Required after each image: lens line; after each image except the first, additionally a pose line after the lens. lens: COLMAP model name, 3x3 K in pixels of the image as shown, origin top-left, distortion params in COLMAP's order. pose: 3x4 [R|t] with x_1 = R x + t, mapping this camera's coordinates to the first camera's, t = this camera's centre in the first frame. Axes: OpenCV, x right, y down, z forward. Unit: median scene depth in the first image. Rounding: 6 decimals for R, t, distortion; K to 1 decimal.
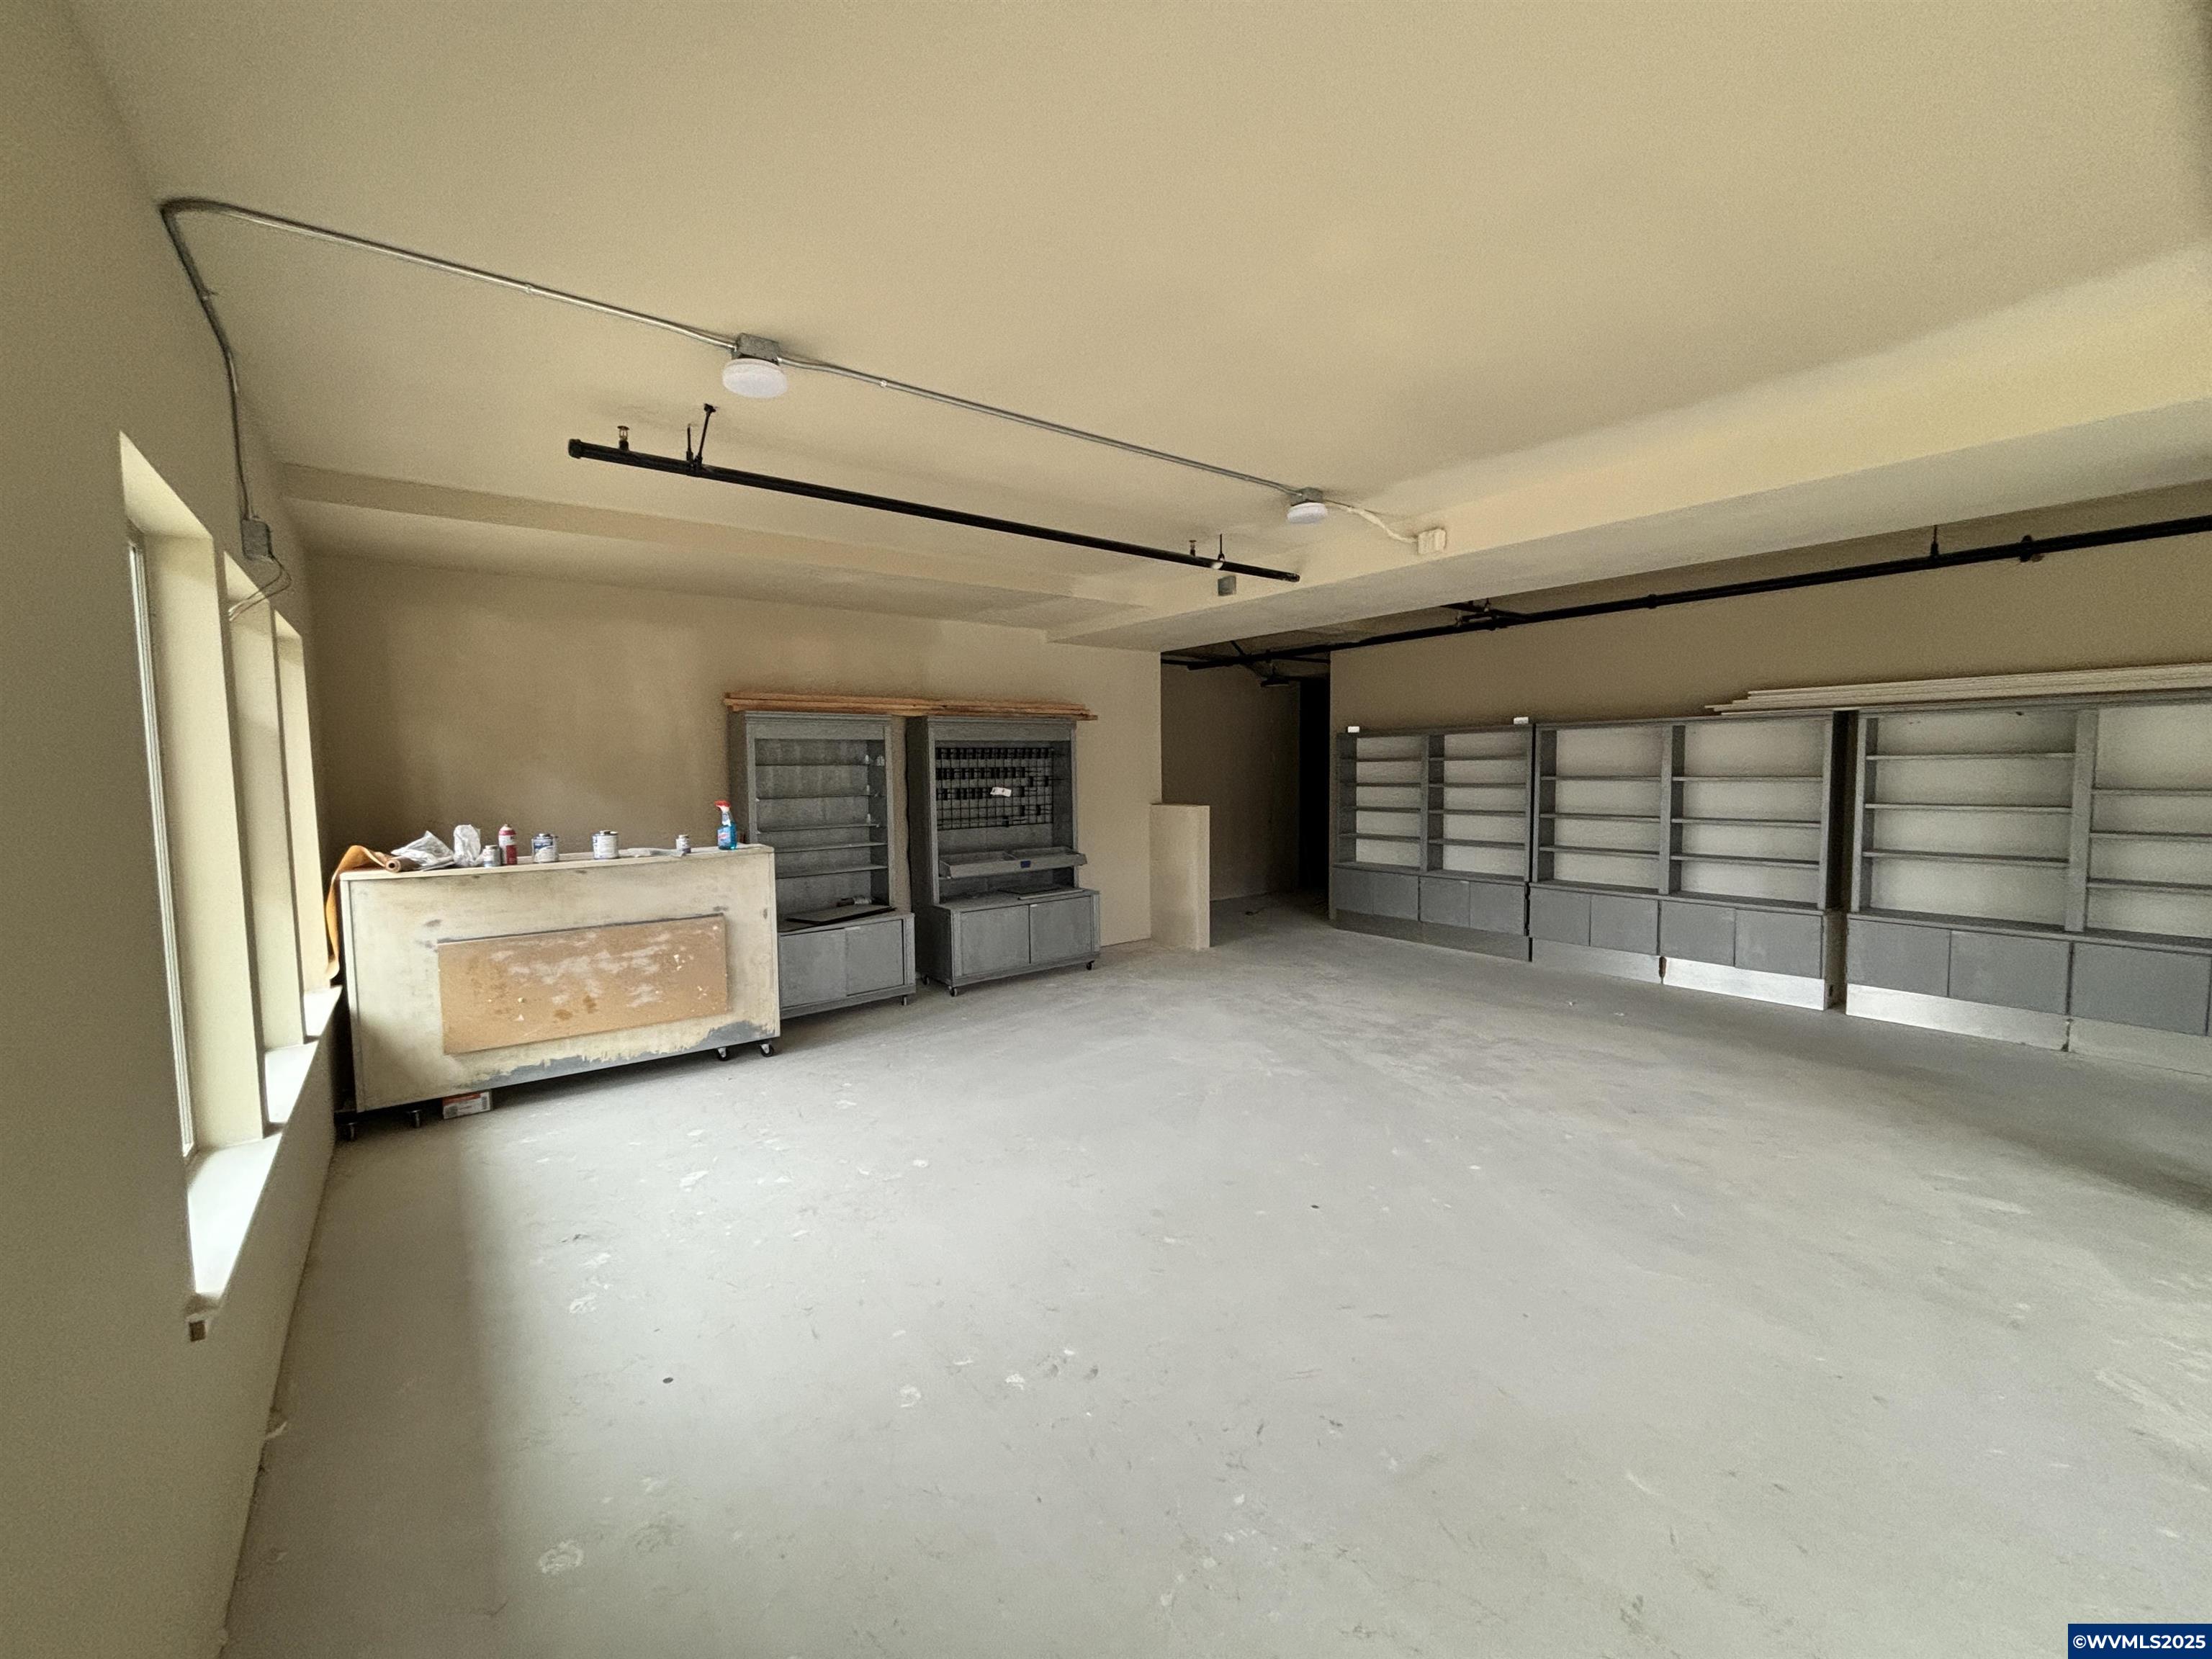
lens RADIAL K [[893.8, 0, 1099.5], [0, 893.8, 824.2], [0, 0, 1]] dist [0.001040, -0.000800]
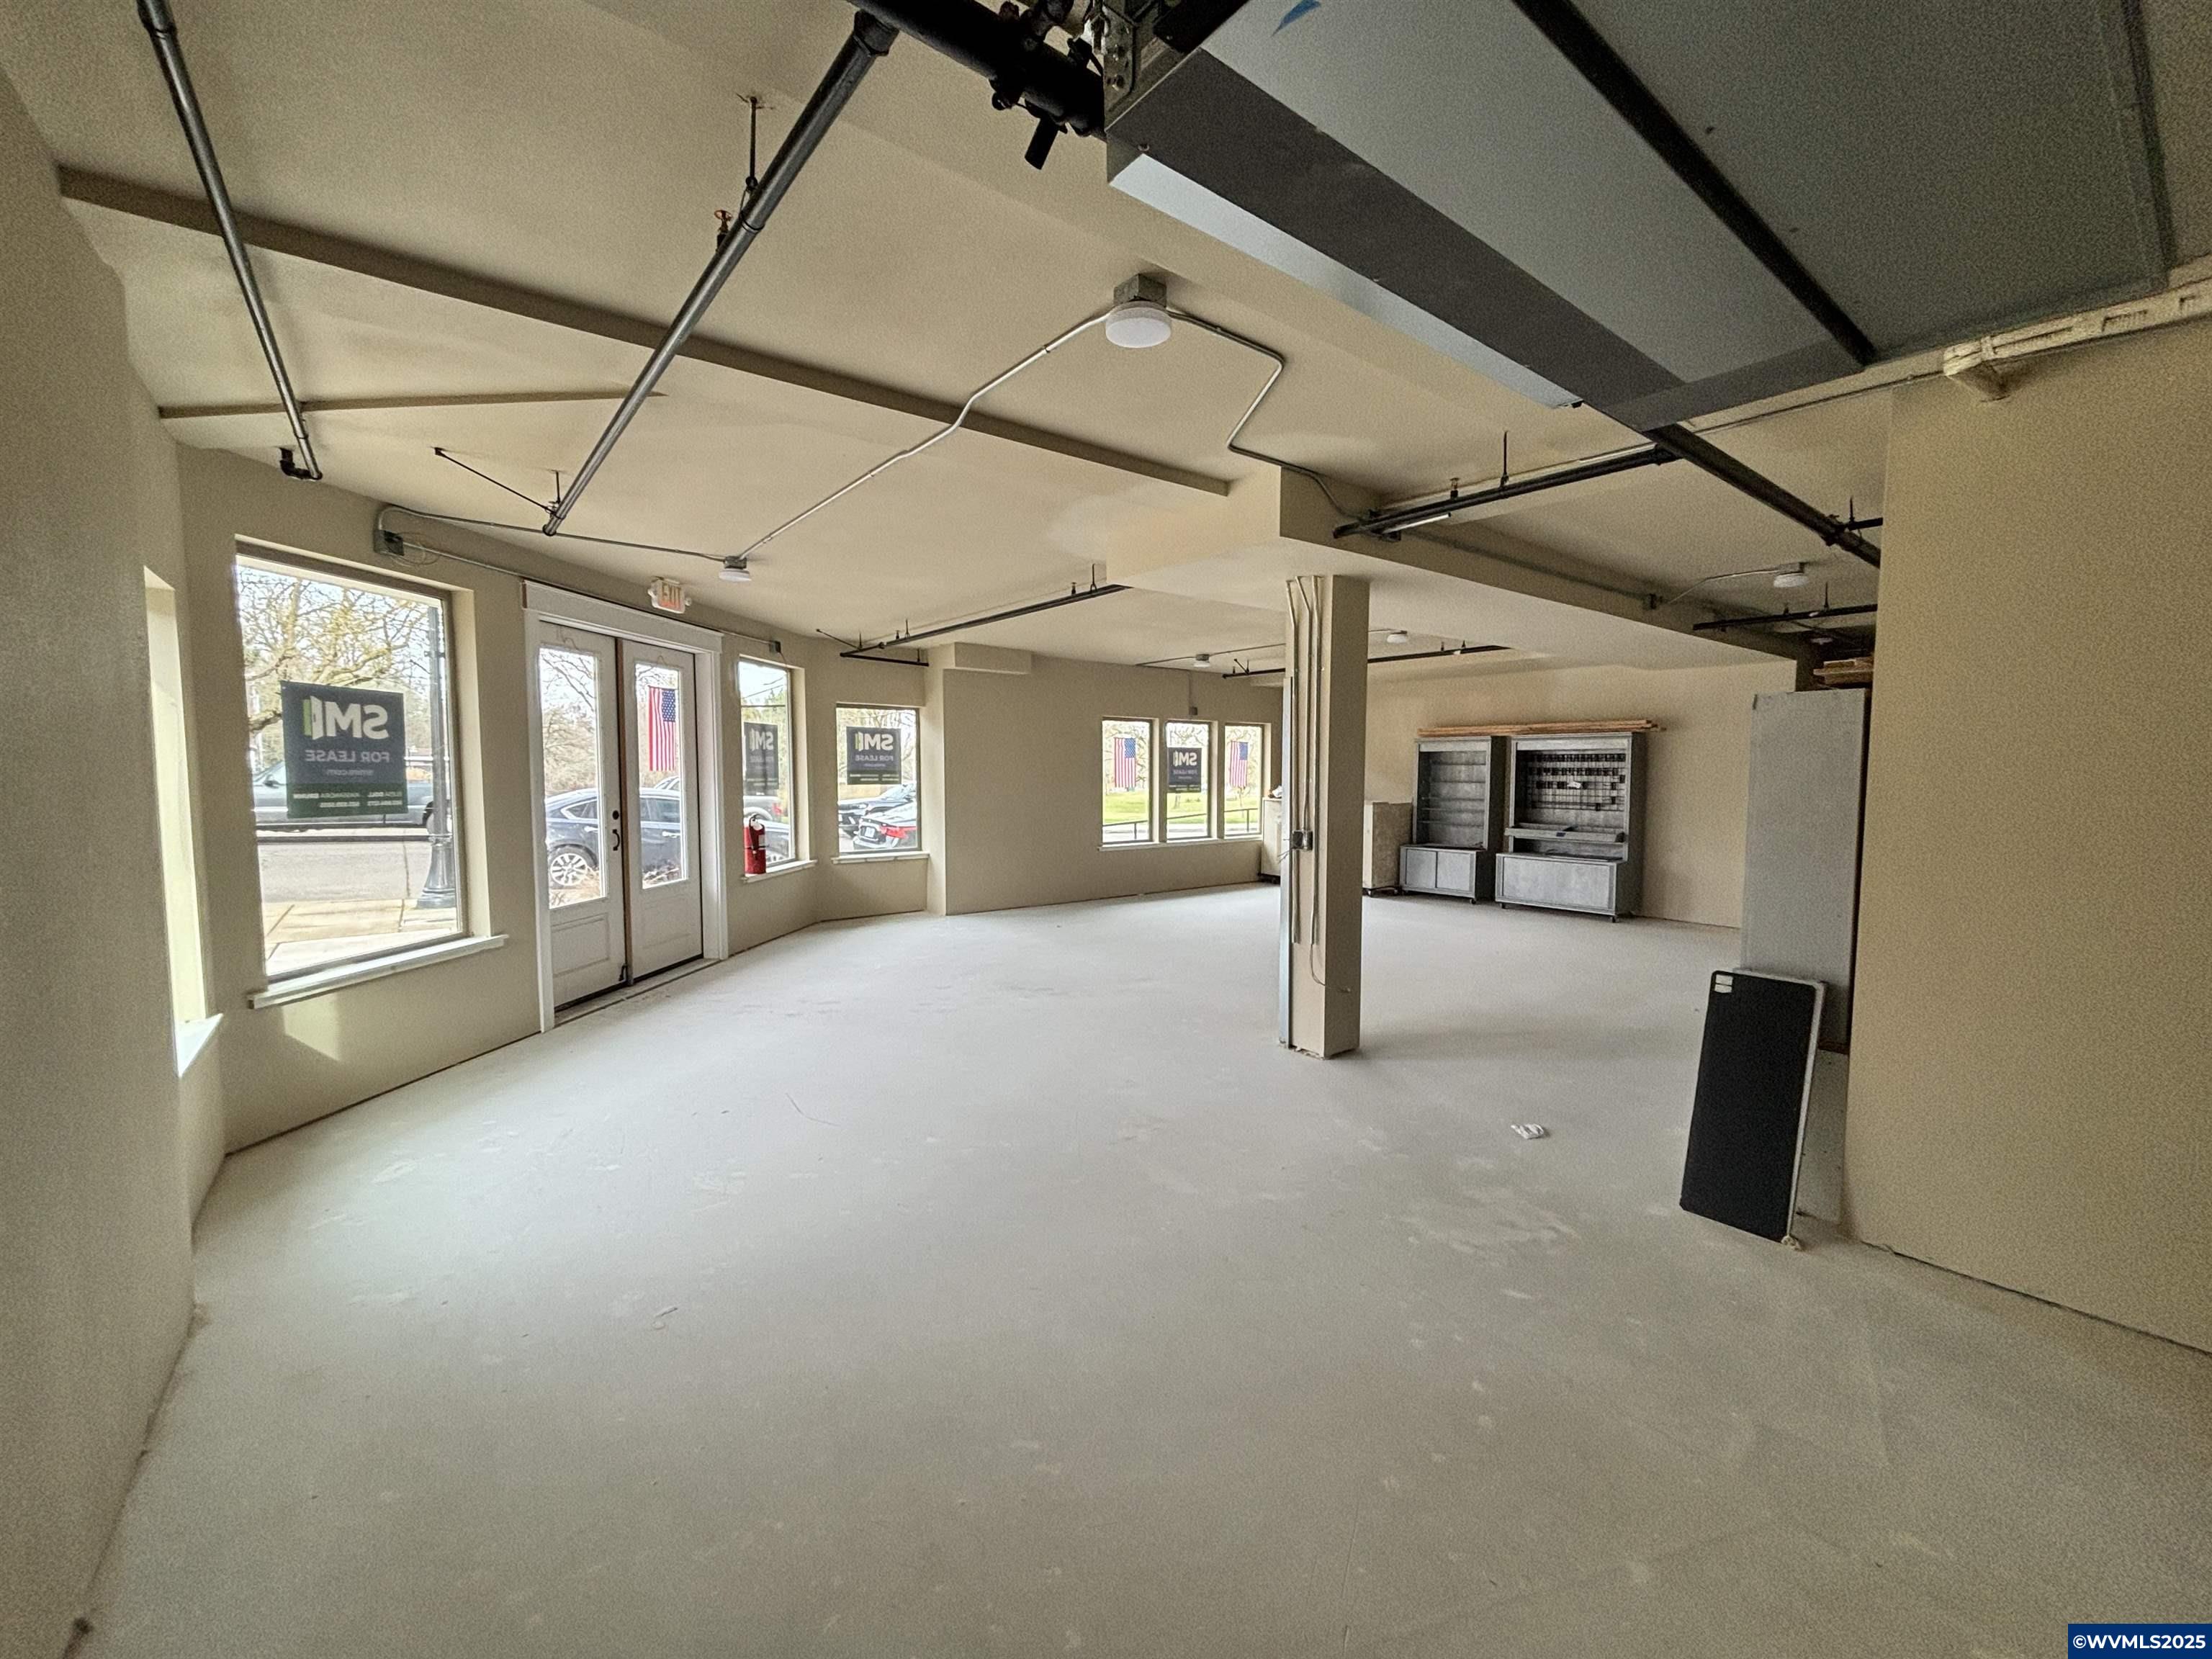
lens RADIAL K [[893.8, 0, 1100.3], [0, 893.8, 822.4], [0, 0, 1]] dist [0.001040, -0.000800]
pose [[0.005115, 0.076708, -0.997040, 1.882005], [-0.068530, 0.994736, 0.076180, -0.047683], [0.997636, 0.067937, 0.010345, 0.316144]]
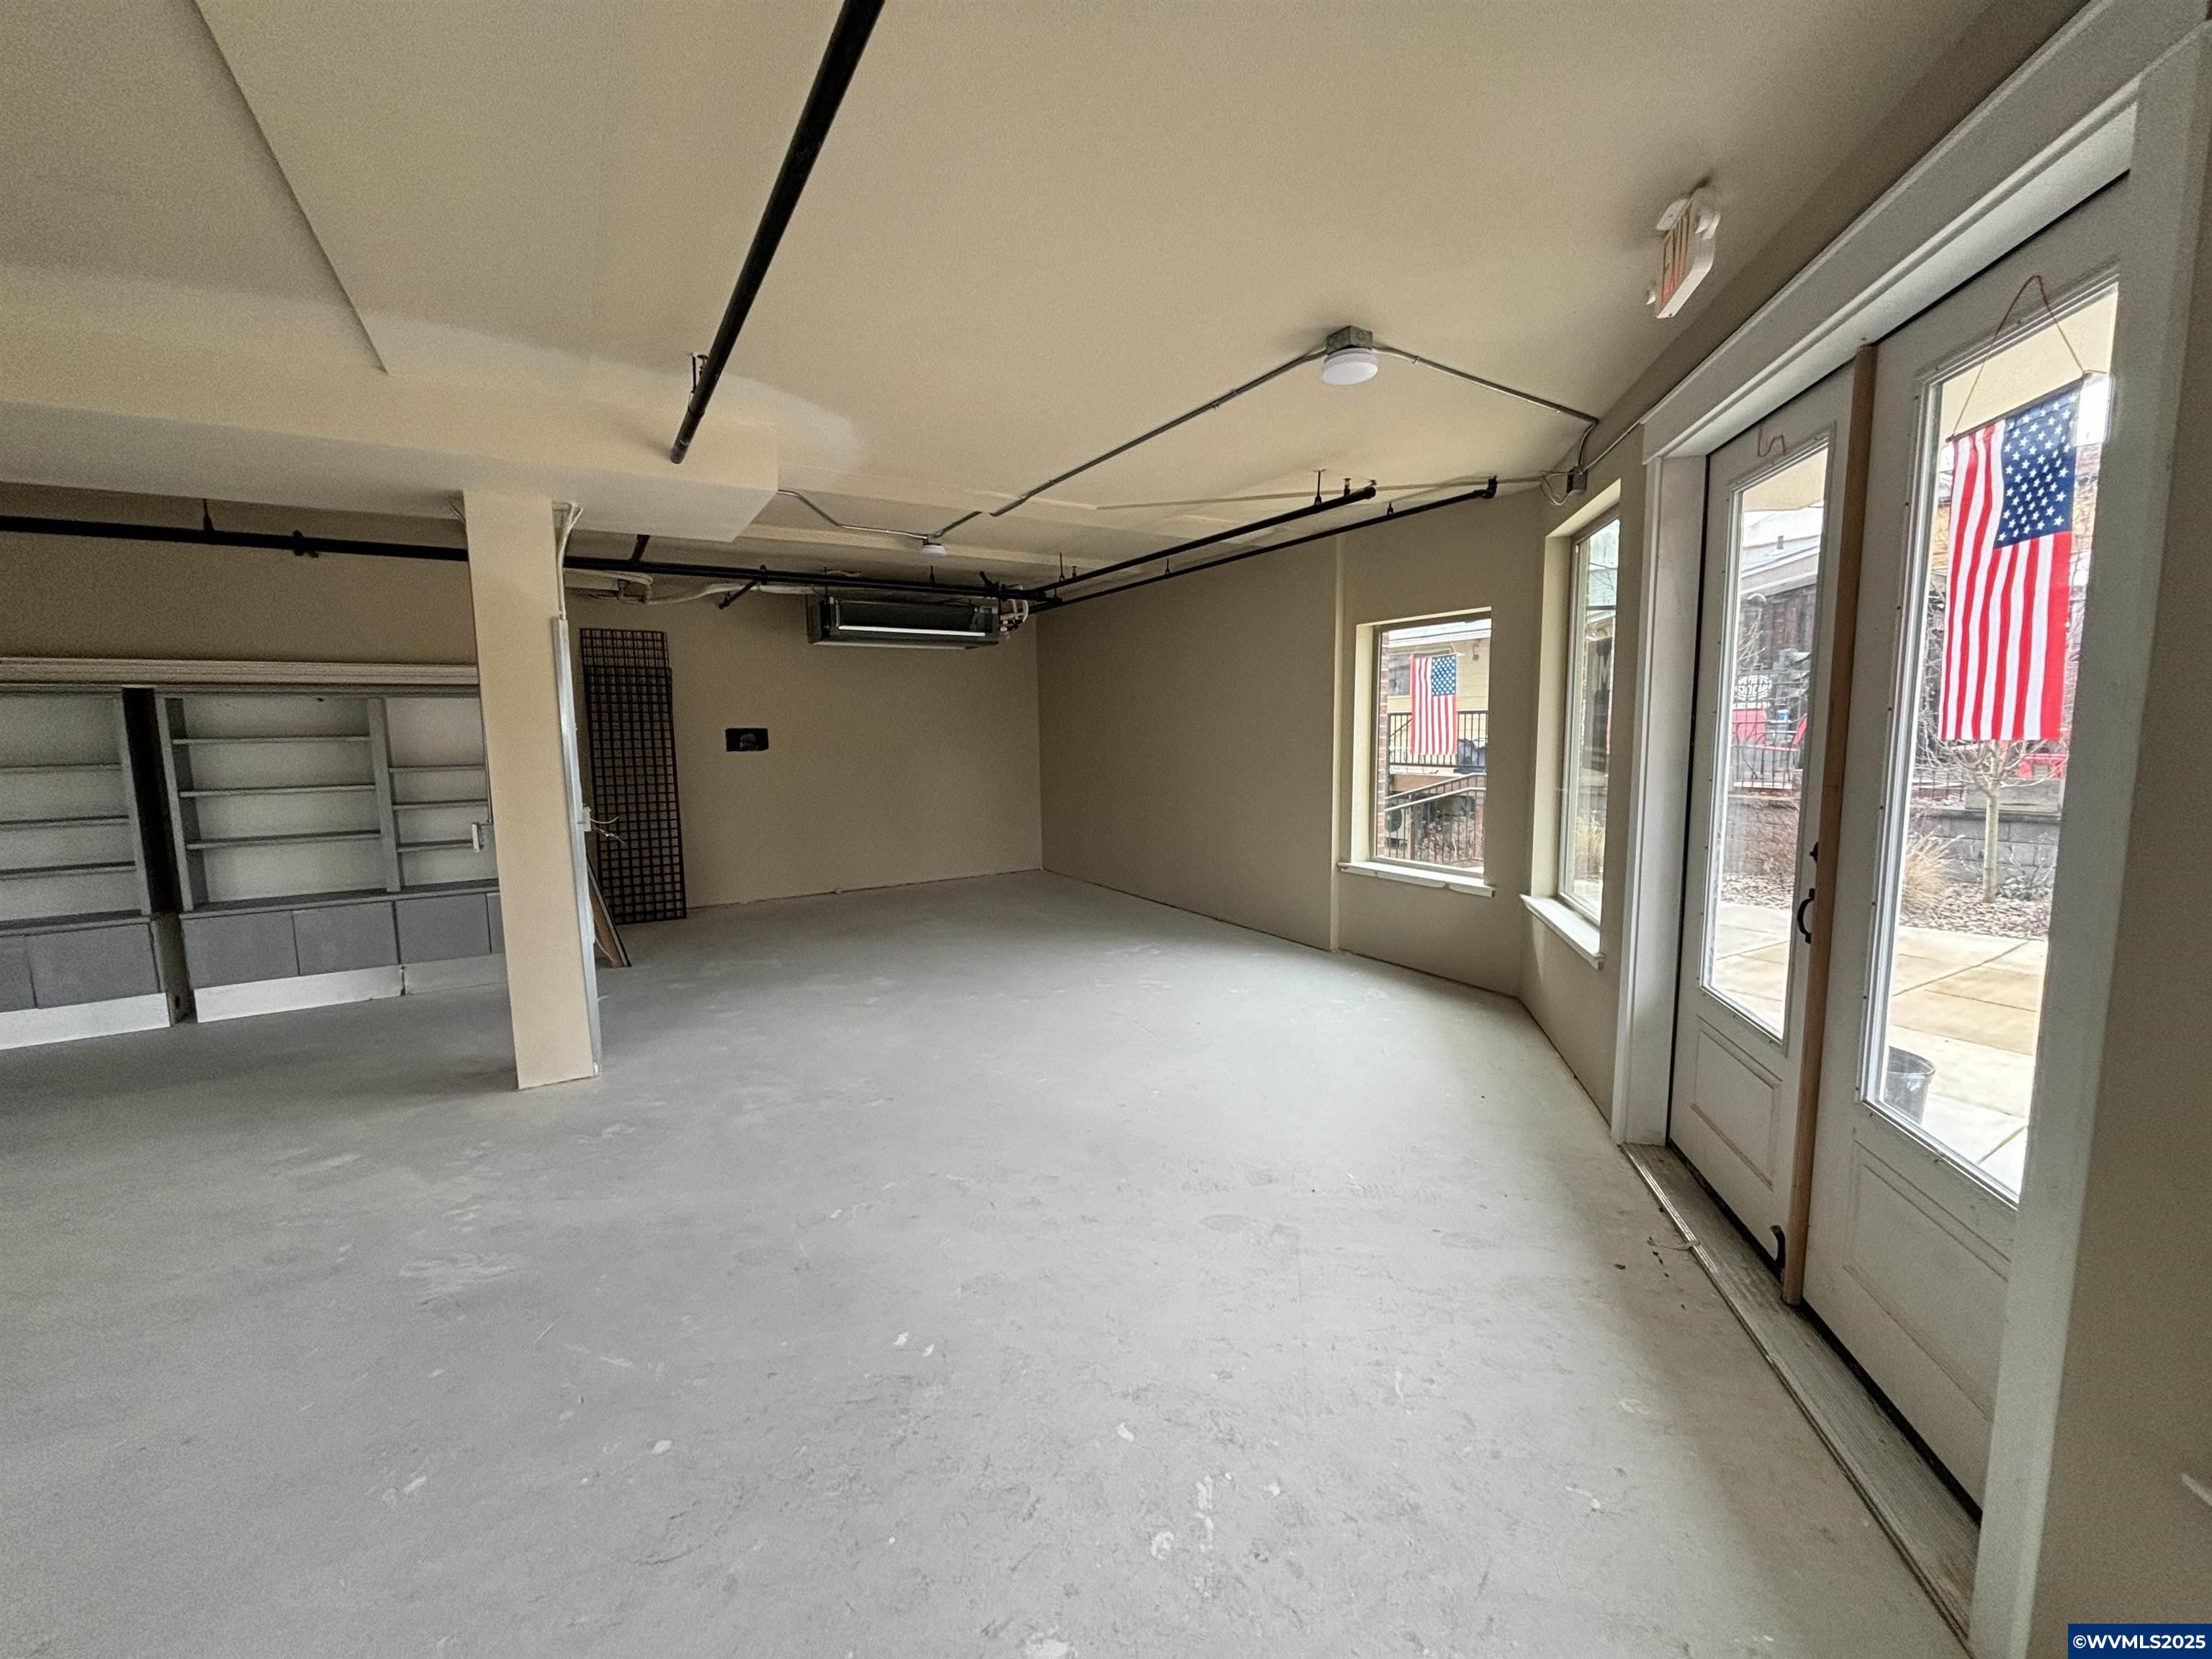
lens RADIAL K [[893.8, 0, 1106.5], [0, 893.8, 822.1], [0, 0, 1]] dist [0.001040, -0.000800]
pose [[0.103109, -0.099207, 0.989710, 0.054086], [0.078203, 0.992742, 0.091364, -0.002343], [-0.991591, 0.067978, 0.110119, -0.042525]]
